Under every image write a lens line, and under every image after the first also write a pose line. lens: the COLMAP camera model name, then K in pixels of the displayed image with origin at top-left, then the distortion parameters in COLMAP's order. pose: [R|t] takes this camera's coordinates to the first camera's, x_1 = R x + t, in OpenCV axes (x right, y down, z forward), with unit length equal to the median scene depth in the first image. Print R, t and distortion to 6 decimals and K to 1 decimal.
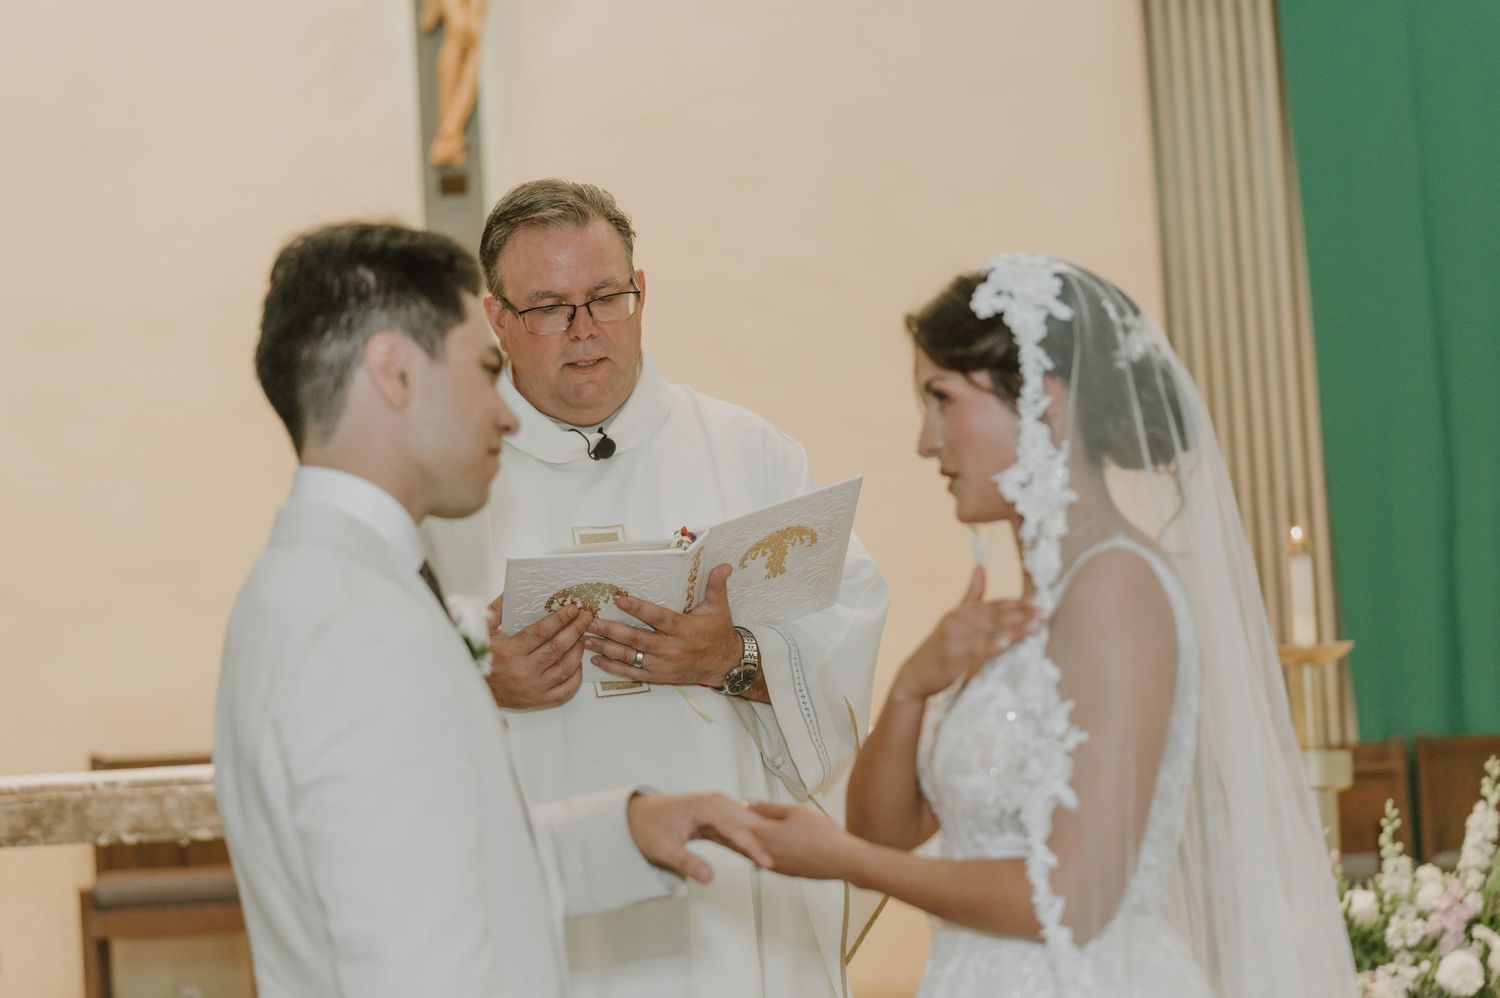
lens RADIAL K [[4156.3, 0, 746.7], [0, 4156.3, 499.0], [0, 0, 1]] dist [-0.015924, 0.000000]
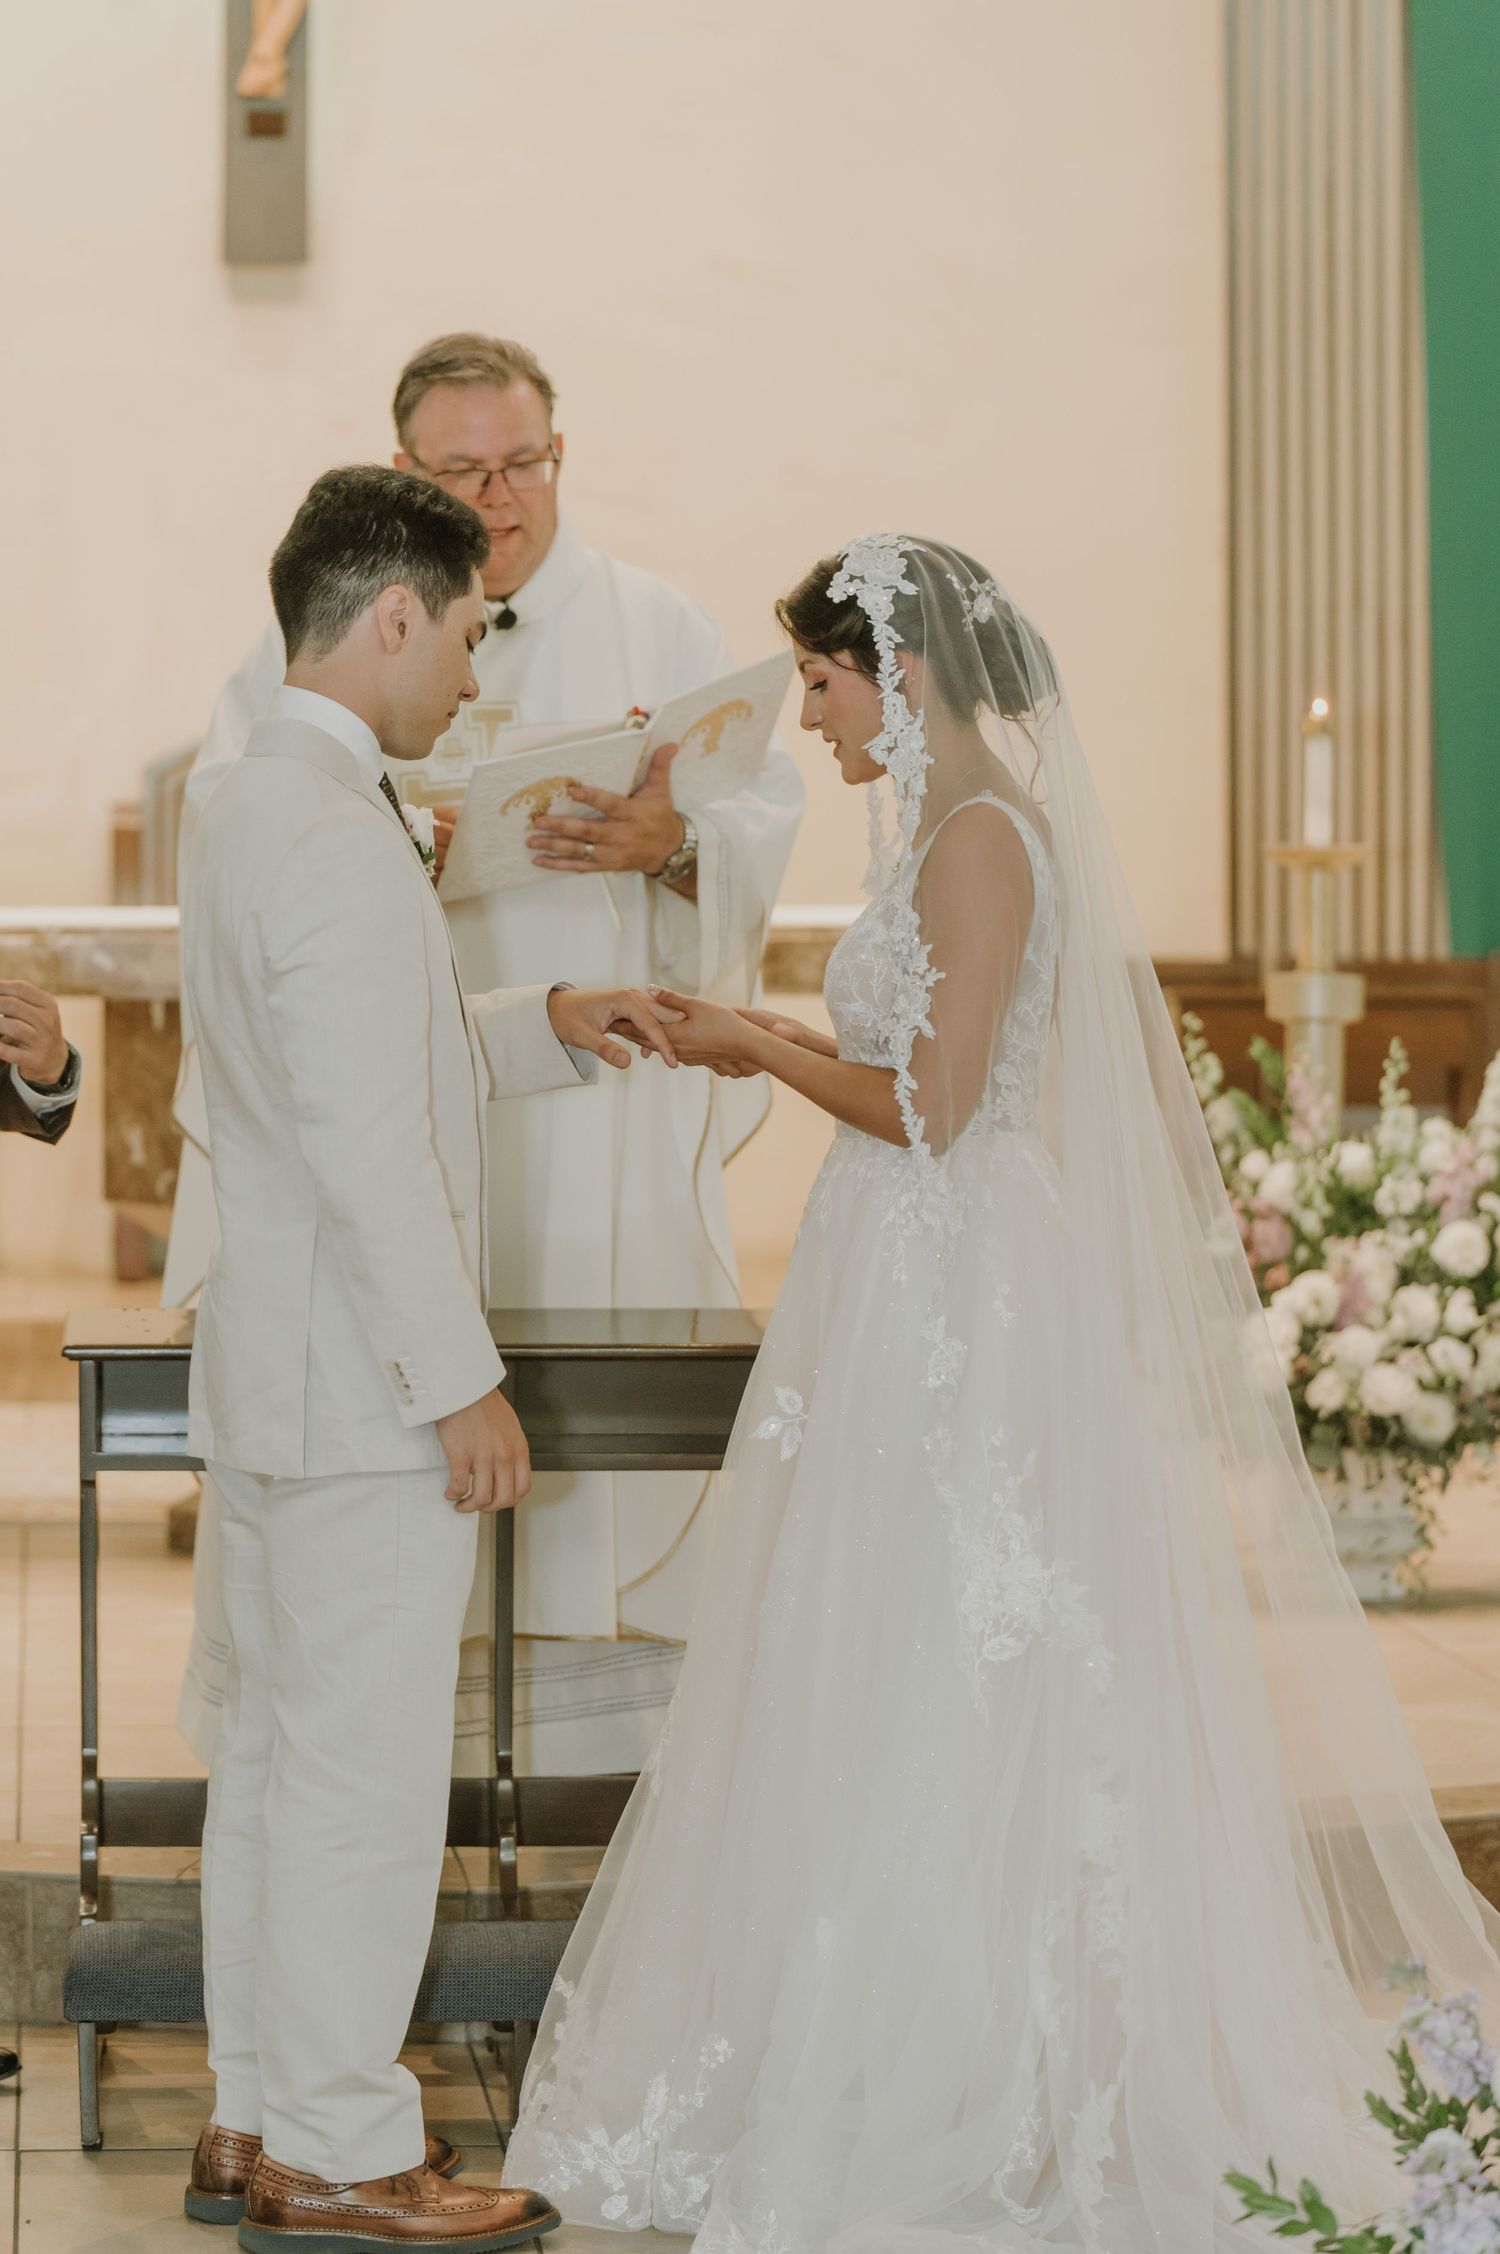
lens RADIAL K [[5798.8, 0, 753.8], [0, 5798.8, 1124.0], [0, 0, 1]] dist [-0.112810, 0.000000]
pose [[0.998240, 0.054349, 0.023715, -0.000469], [-0.056356, 0.993946, 0.094311, -0.012876], [-0.018445, -0.095481, 0.995260, -0.156309]]
